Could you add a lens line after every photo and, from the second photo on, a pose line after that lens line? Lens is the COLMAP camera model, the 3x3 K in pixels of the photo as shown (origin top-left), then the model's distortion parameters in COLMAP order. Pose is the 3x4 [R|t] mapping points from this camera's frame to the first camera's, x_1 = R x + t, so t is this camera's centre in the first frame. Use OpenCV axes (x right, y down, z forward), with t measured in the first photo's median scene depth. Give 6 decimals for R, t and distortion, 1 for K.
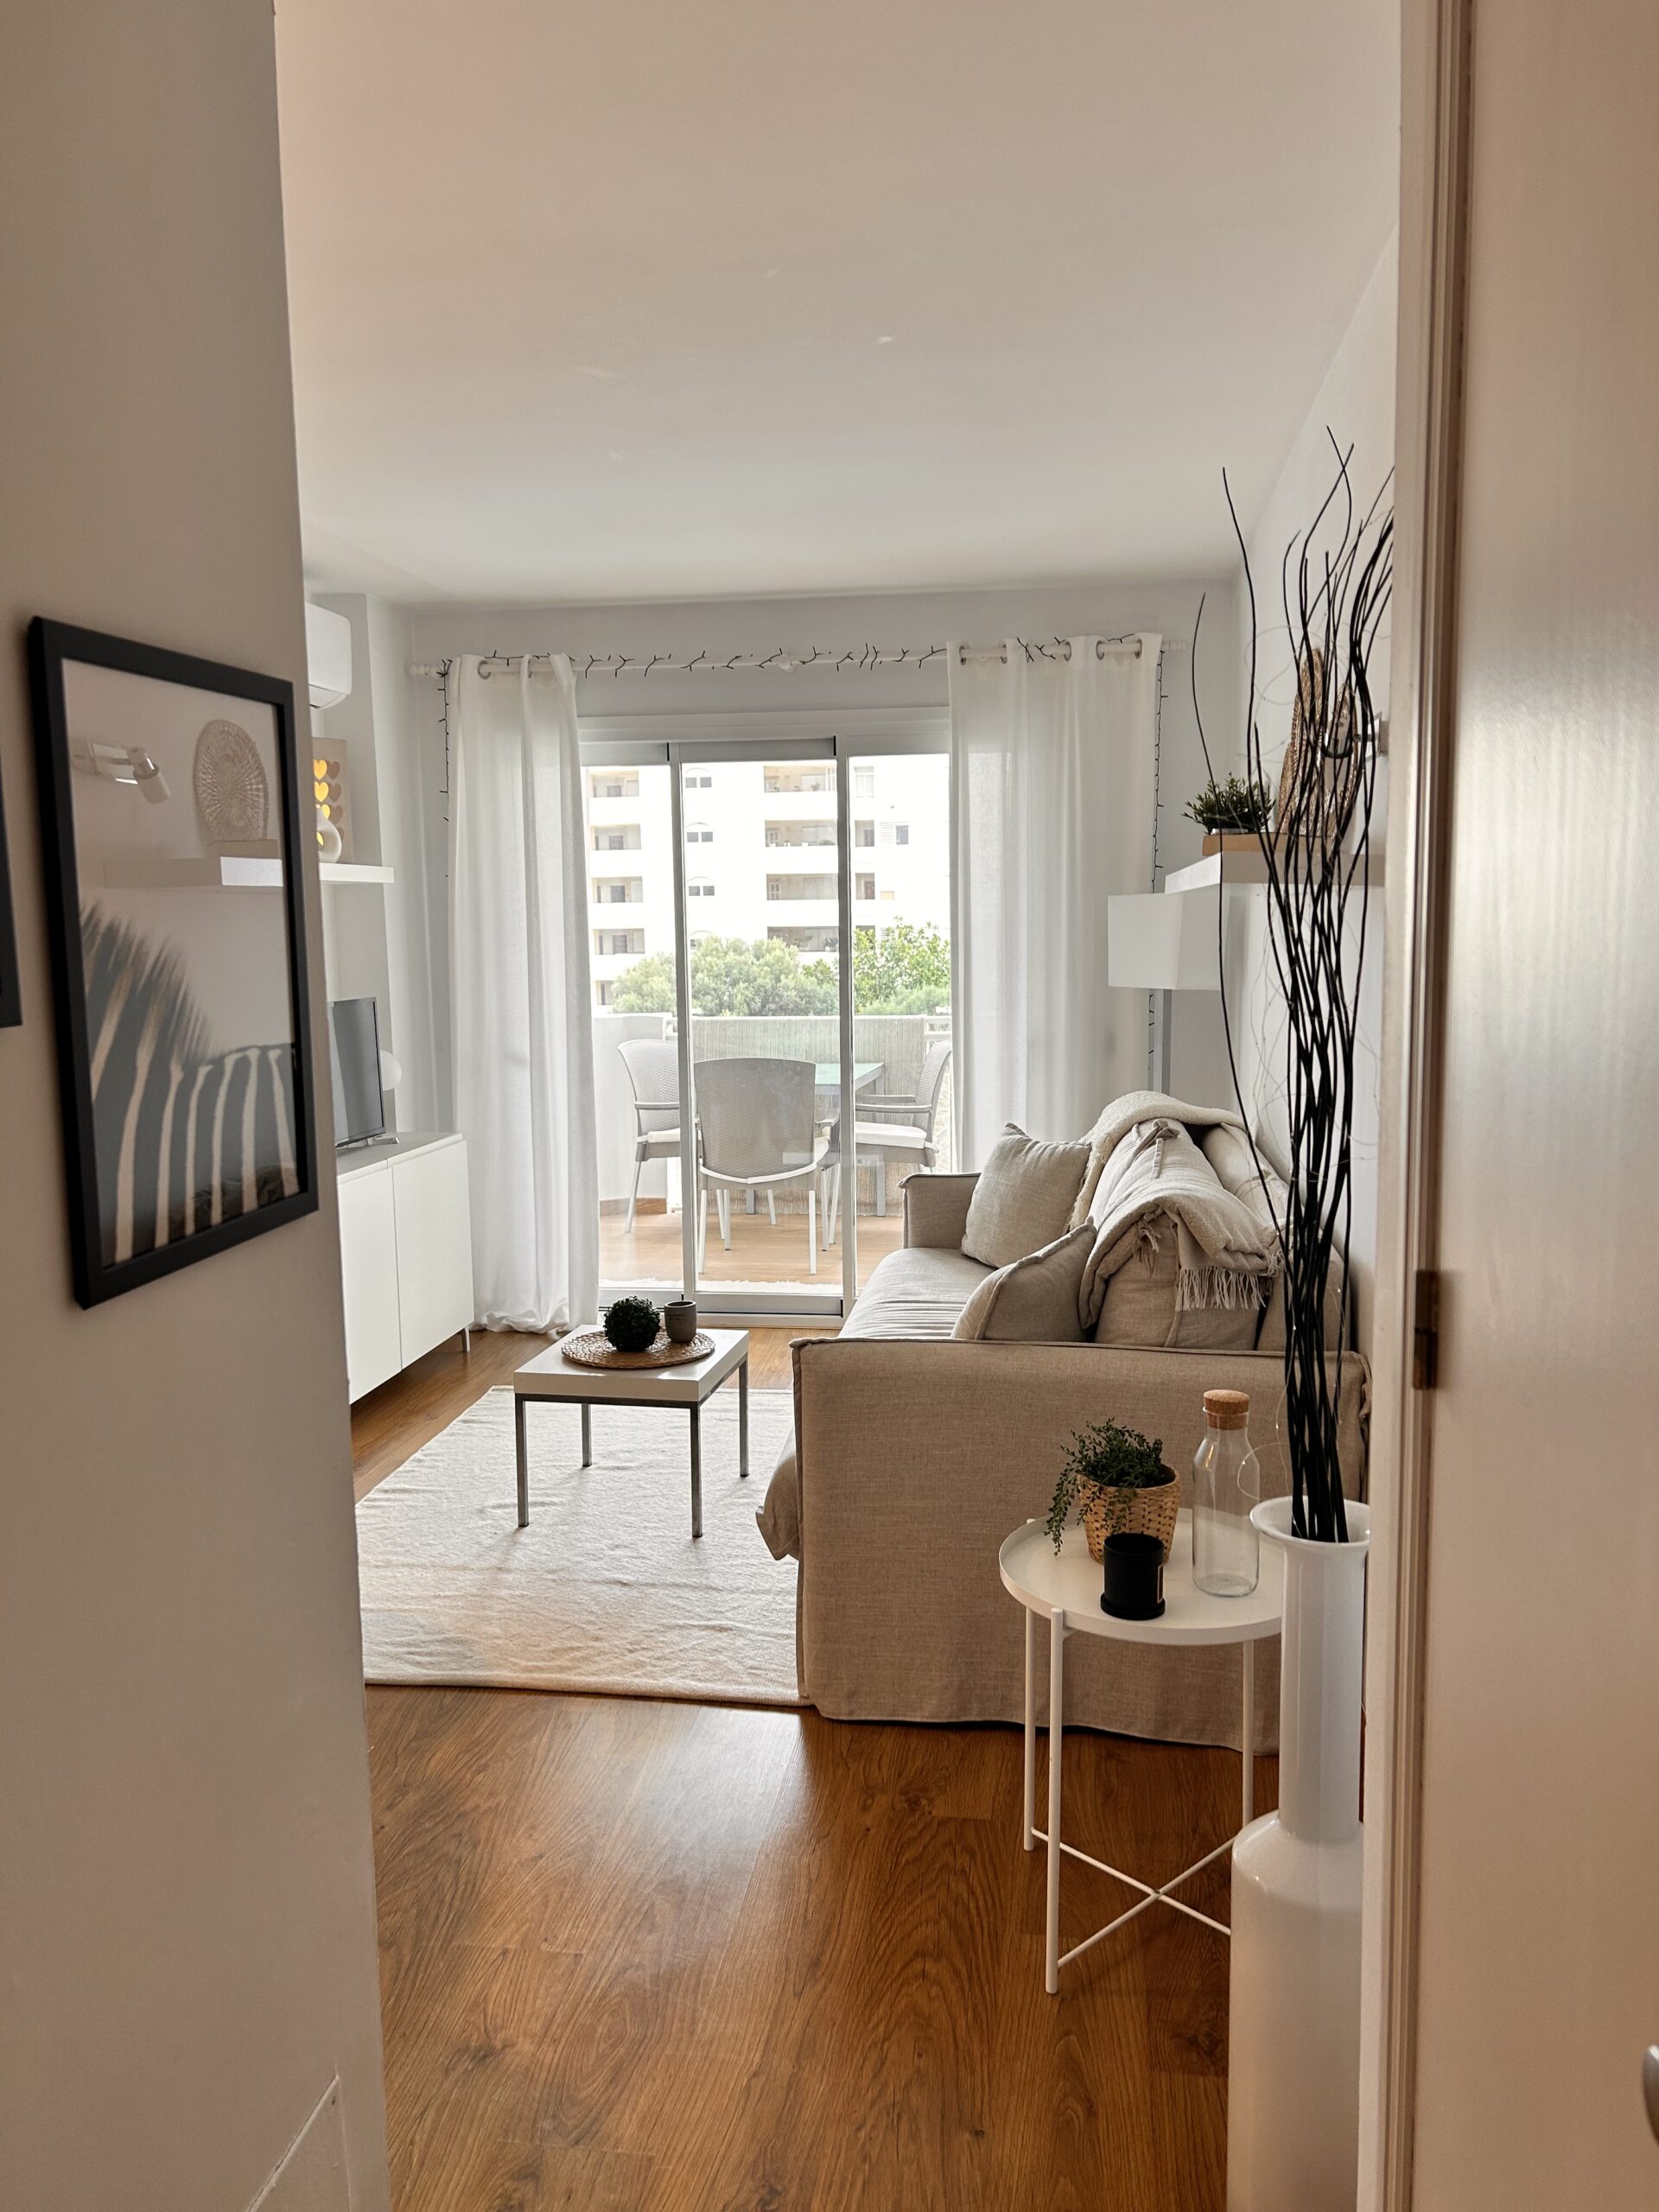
lens RADIAL K [[1664.2, 0, 838.5], [0, 1664.2, 1119.8], [0, 0, 1]] dist [0.056178, -0.052249]
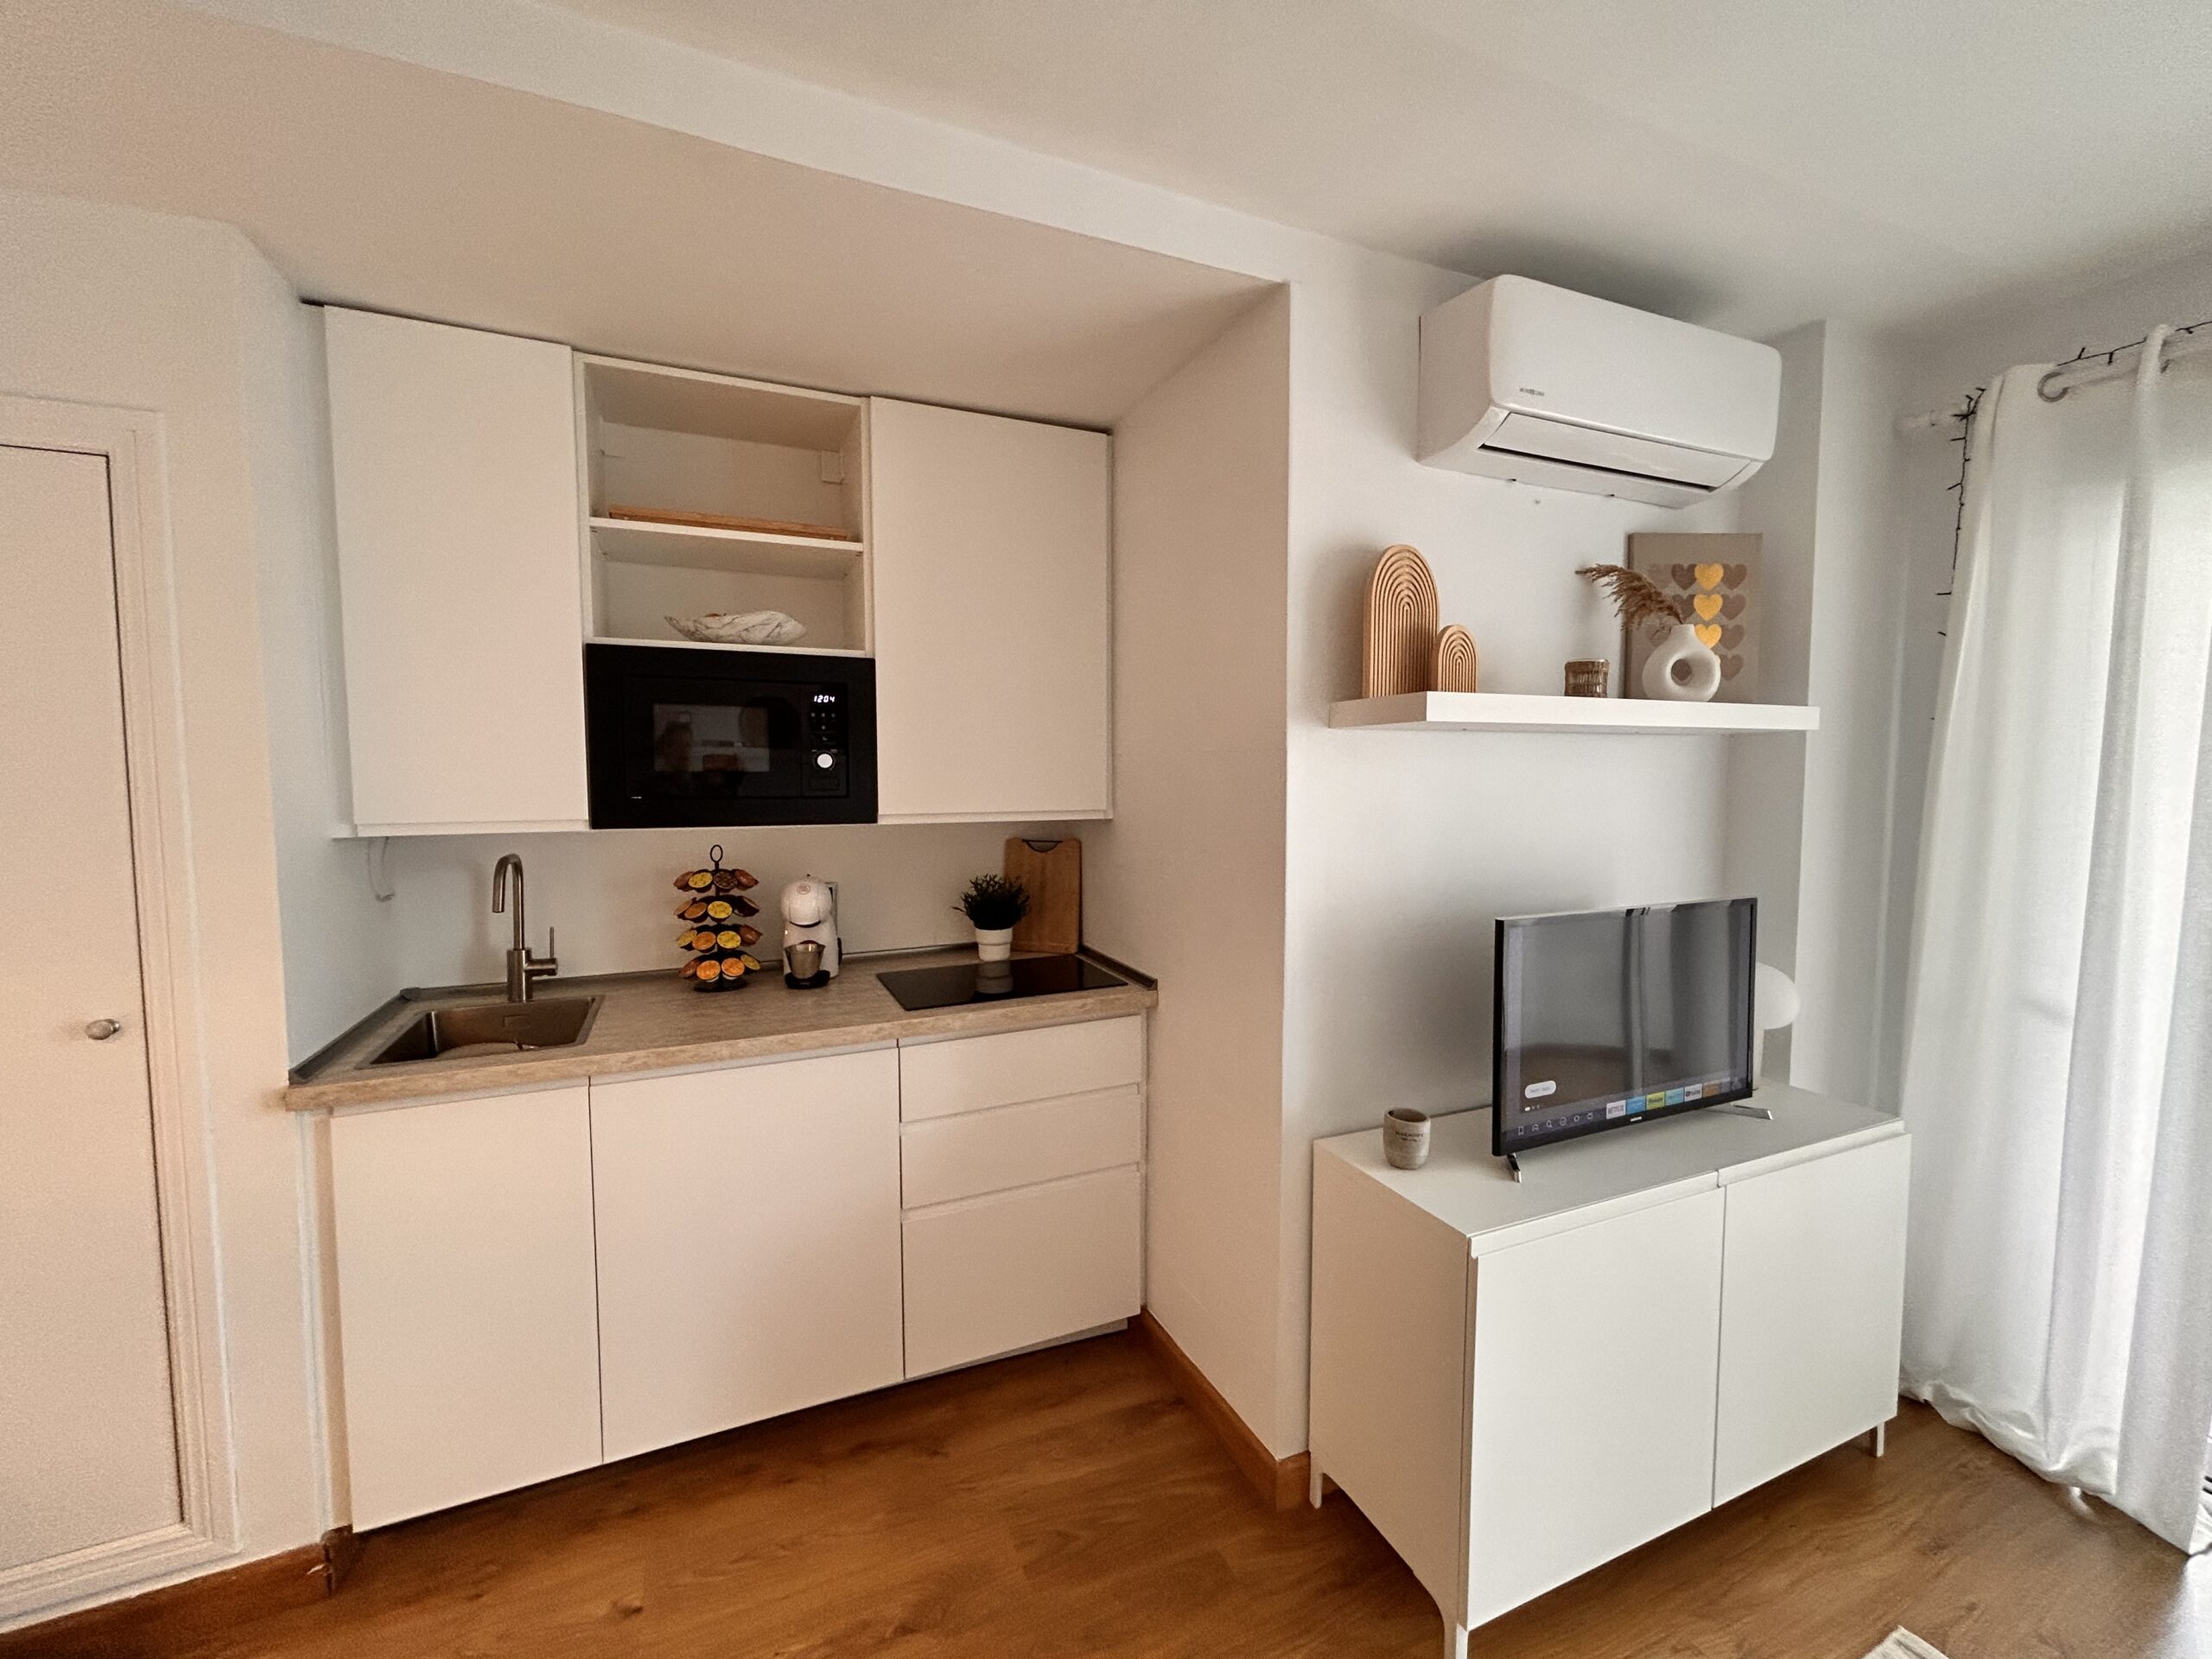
lens RADIAL K [[898.3, 0, 1106.4], [0, 898.3, 824.1], [0, 0, 1]] dist [-0.002784, 0.001847]
pose [[0.523090, 0.073067, -0.849140, -0.101598], [-0.111107, 0.993662, 0.017059, -0.074929], [0.845004, 0.085422, 0.527893, 0.545799]]
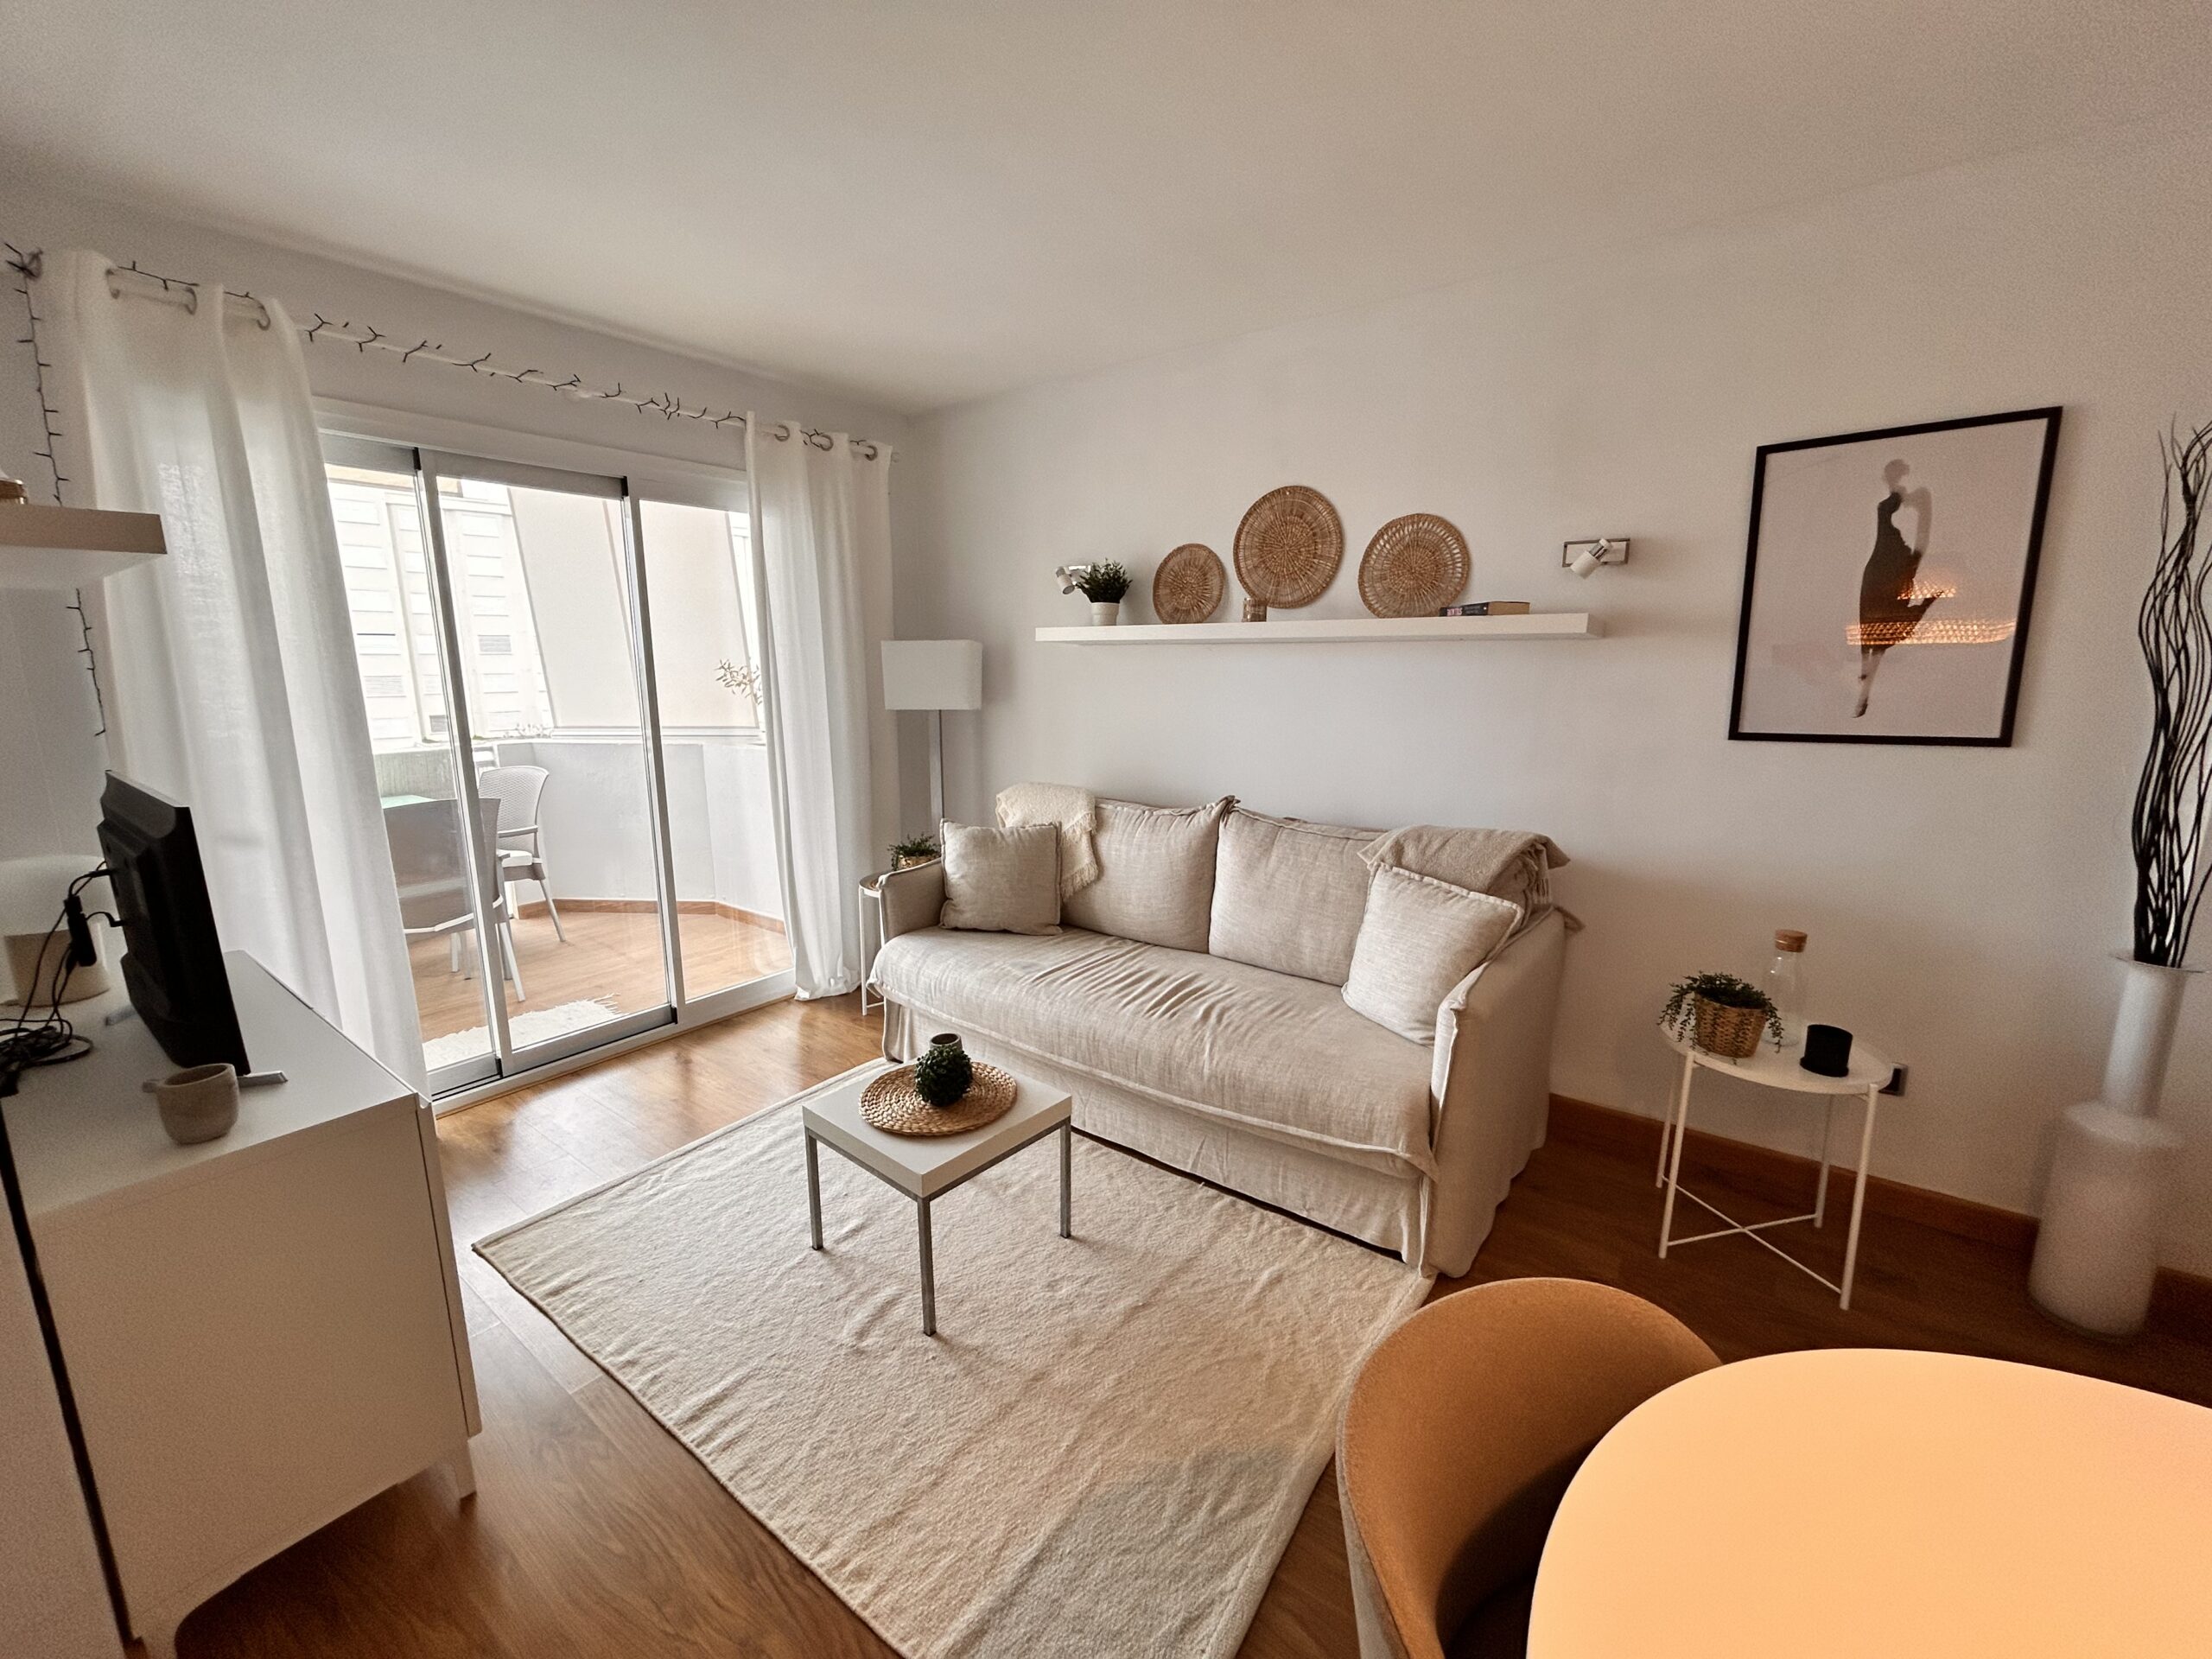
lens RADIAL K [[898.3, 0, 1108.6], [0, 898.3, 826.1], [0, 0, 1]] dist [-0.002784, 0.001847]
pose [[0.482559, -0.150206, 0.862888, -0.367478], [0.100733, 0.988165, 0.115680, -0.051505], [-0.870052, 0.031099, 0.491979, 0.475401]]
